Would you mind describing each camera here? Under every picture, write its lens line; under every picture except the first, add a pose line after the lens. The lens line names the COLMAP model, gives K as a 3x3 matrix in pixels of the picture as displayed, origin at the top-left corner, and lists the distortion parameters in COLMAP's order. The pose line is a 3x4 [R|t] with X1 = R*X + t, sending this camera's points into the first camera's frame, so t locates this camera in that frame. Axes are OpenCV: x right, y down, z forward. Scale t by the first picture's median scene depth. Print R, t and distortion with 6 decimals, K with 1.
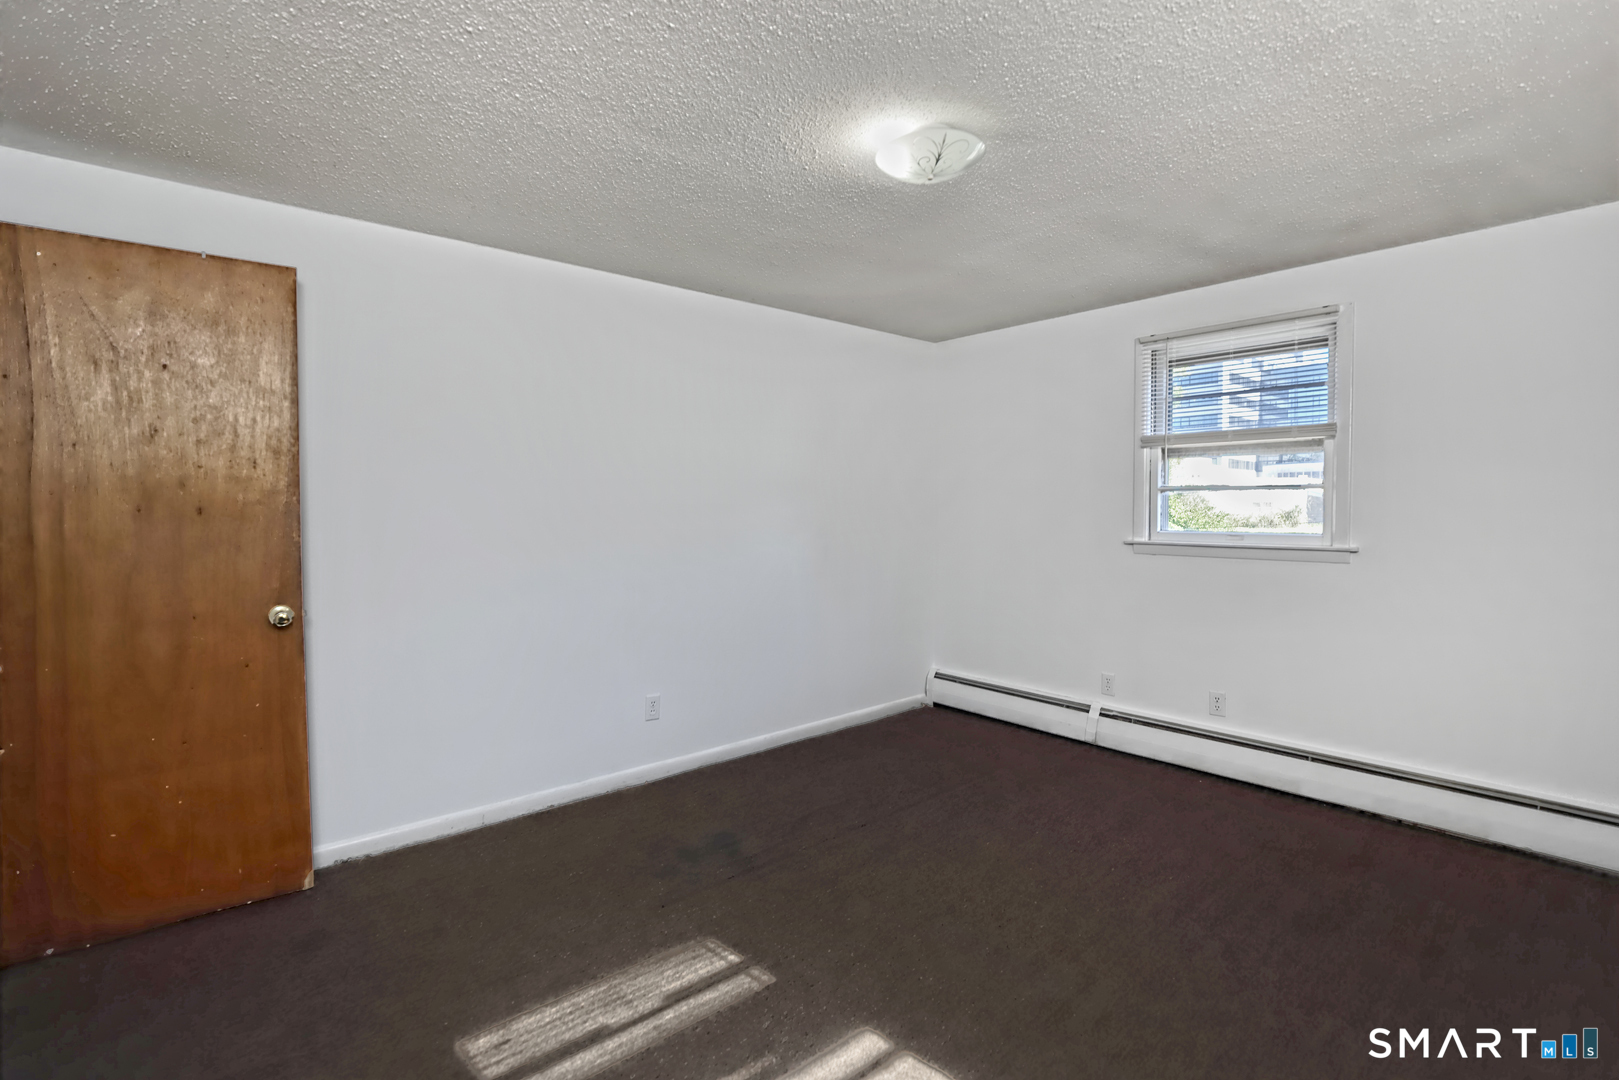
lens RADIAL K [[749.4, 0, 822.4], [0, 749.4, 527.6], [0, 0, 1]] dist [-0.017801, 0.000448]
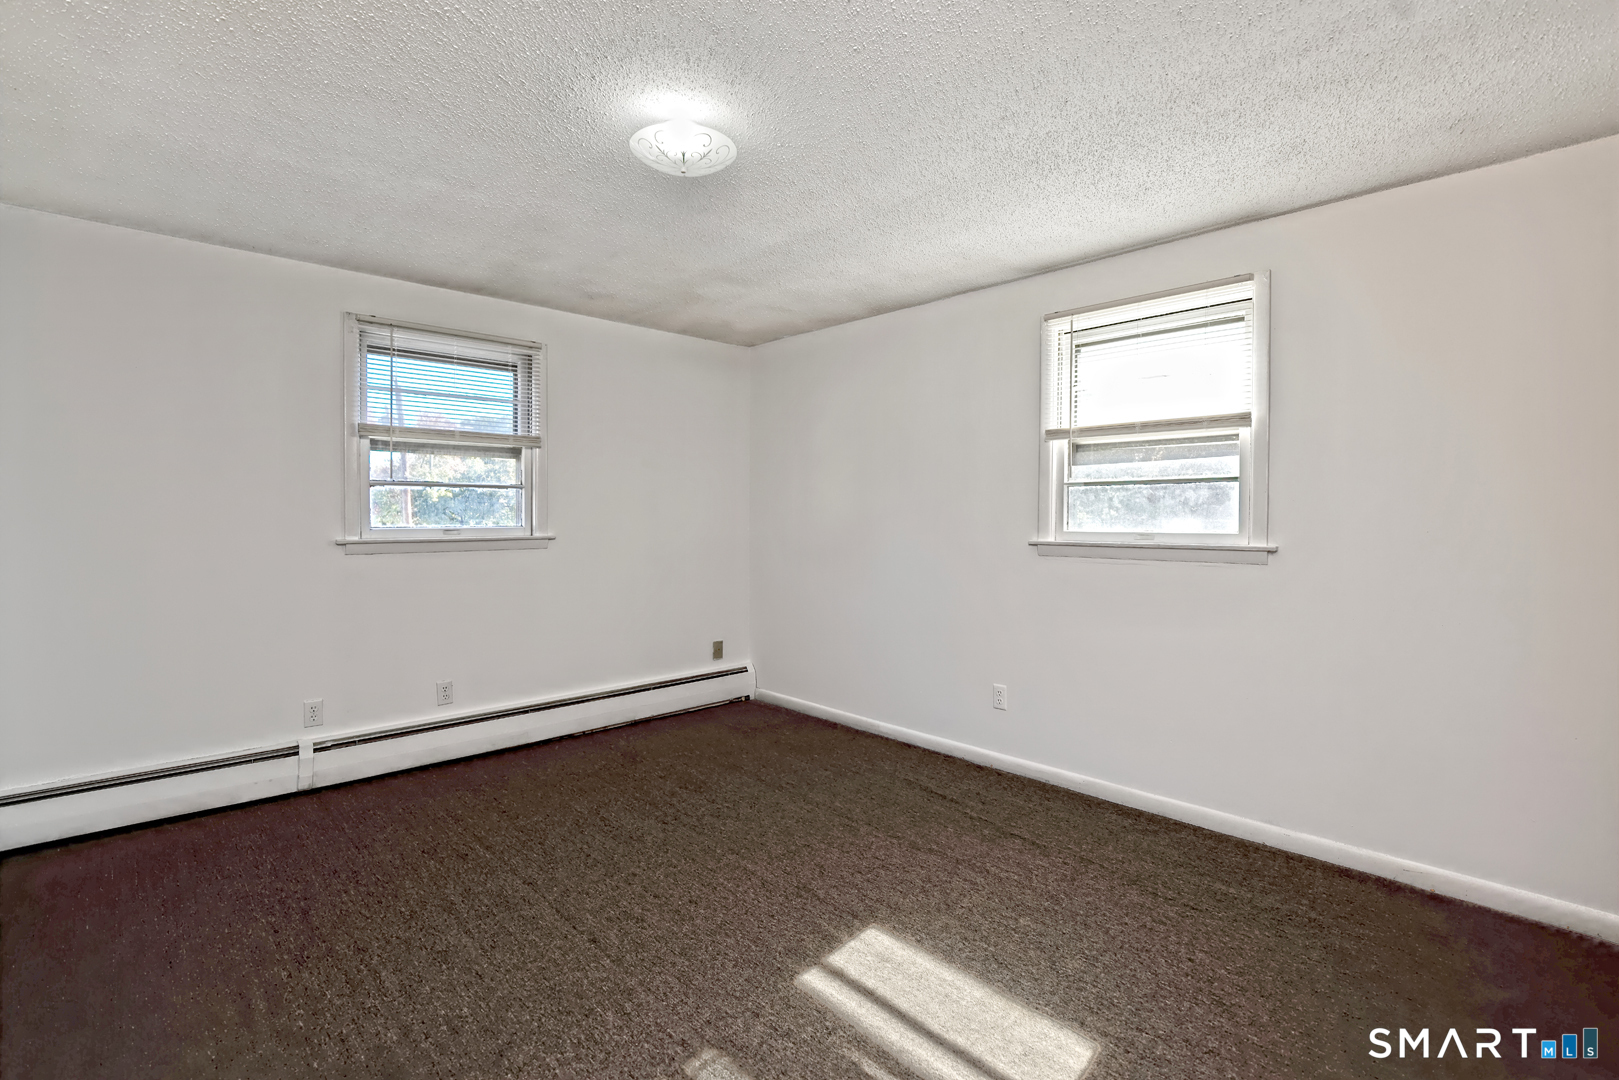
lens RADIAL K [[749.4, 0, 822.4], [0, 749.4, 527.6], [0, 0, 1]] dist [-0.017801, 0.000448]
pose [[-0.043383, -0.016095, 0.998929, -0.750510], [0.026590, 0.999497, 0.017259, 0.004262], [-0.998705, 0.027310, -0.042933, 0.736203]]
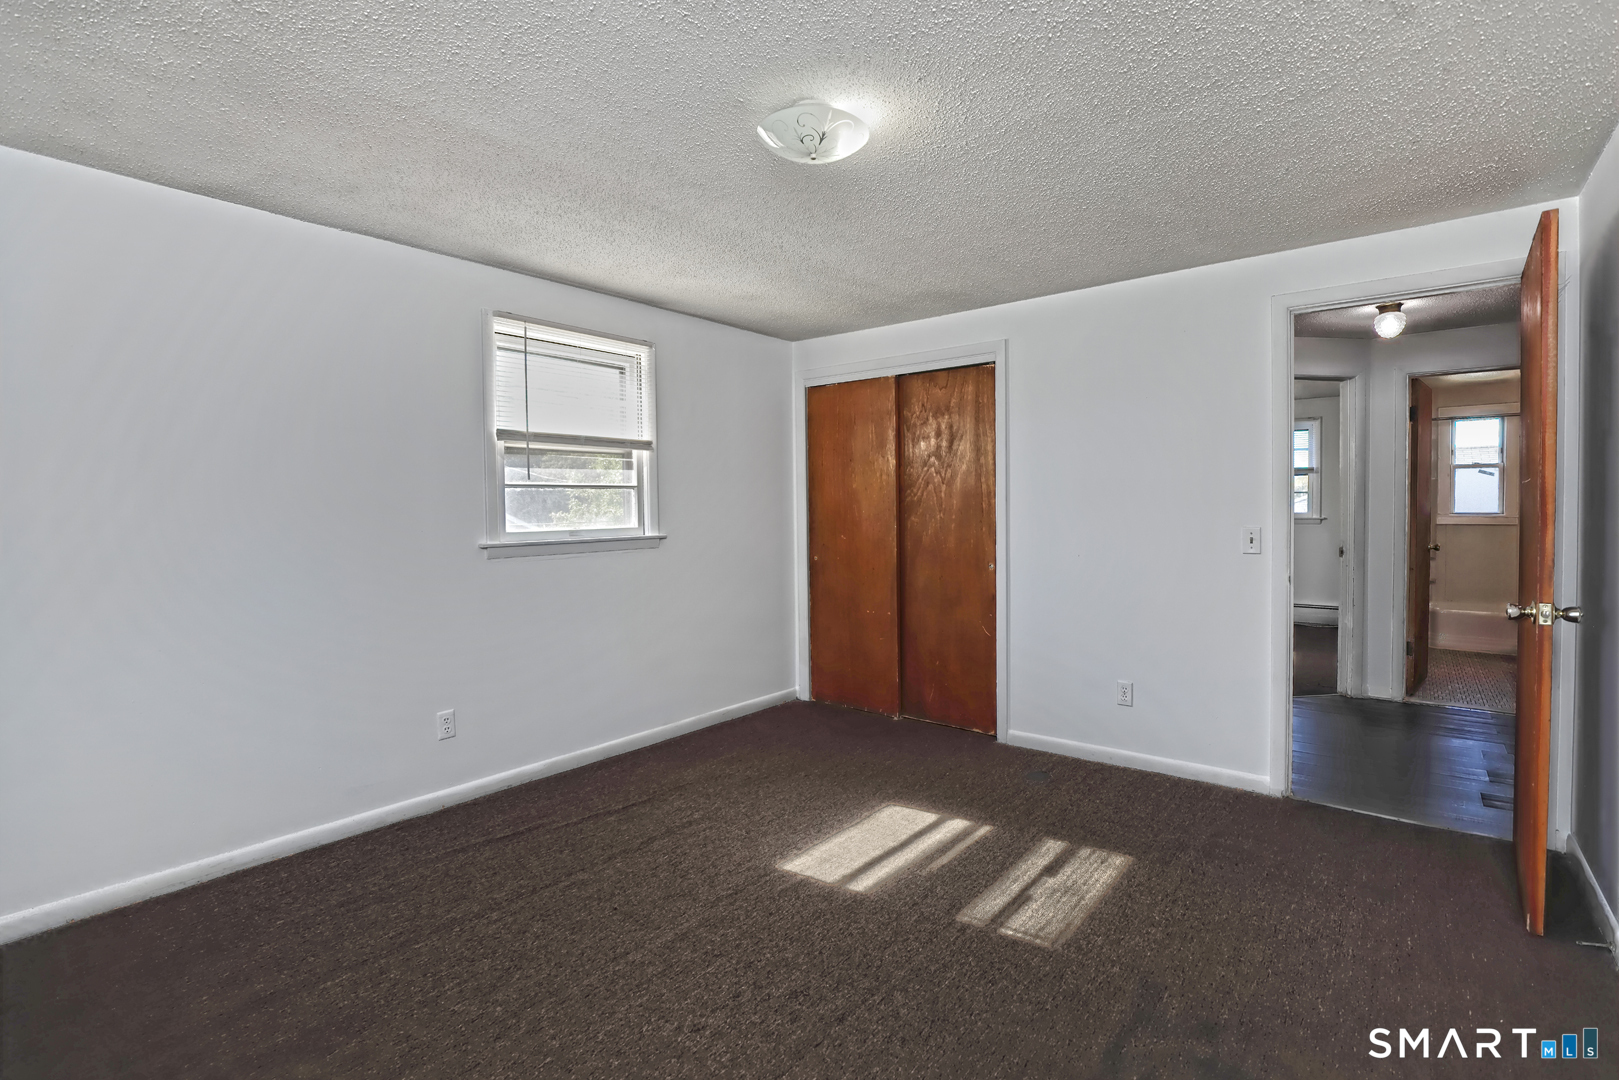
lens RADIAL K [[749.4, 0, 822.4], [0, 749.4, 527.6], [0, 0, 1]] dist [-0.017801, 0.000448]
pose [[-0.984872, 0.015204, -0.172615, 0.261655], [0.005823, 0.998485, 0.054720, -0.033635], [0.173185, 0.052887, -0.983468, 1.678152]]
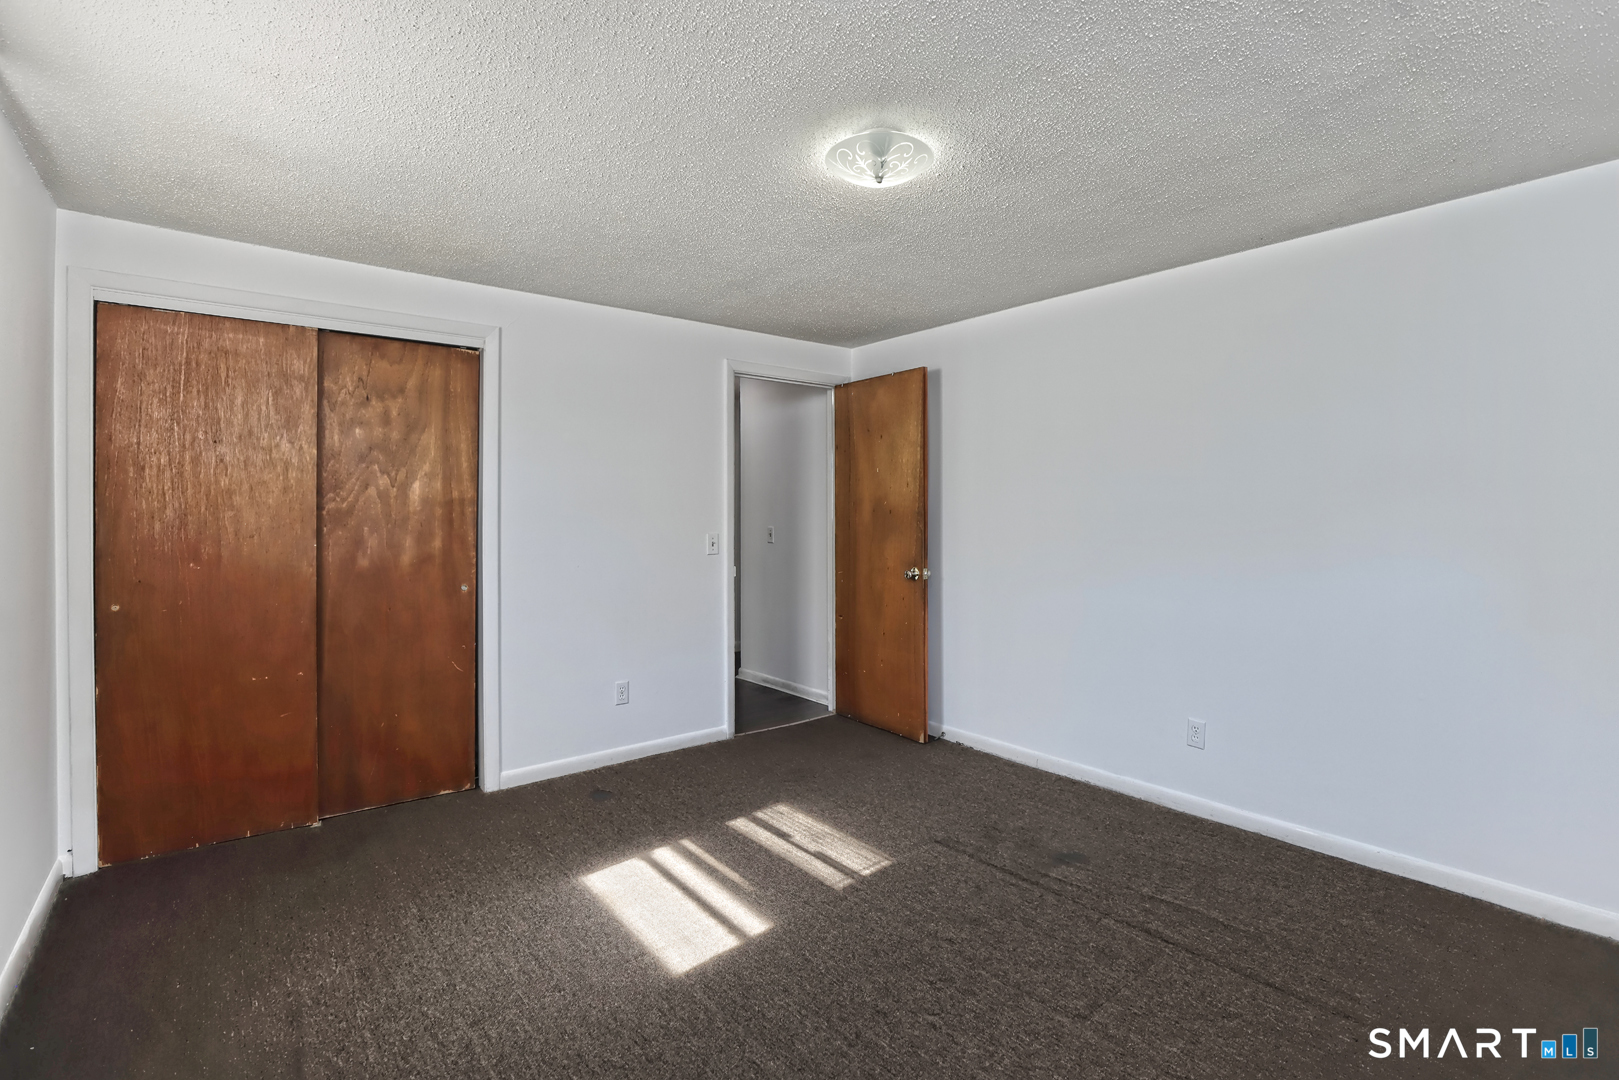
lens RADIAL K [[745.2, 0, 813.0], [0, 745.2, 520.1], [0, 0, 1]] dist [-0.016175, 0.000503]
pose [[-0.047476, 0.007661, -0.998843, 0.960093], [-0.027650, 0.999577, 0.008981, -0.012680], [0.998490, 0.028044, -0.047244, 0.825169]]
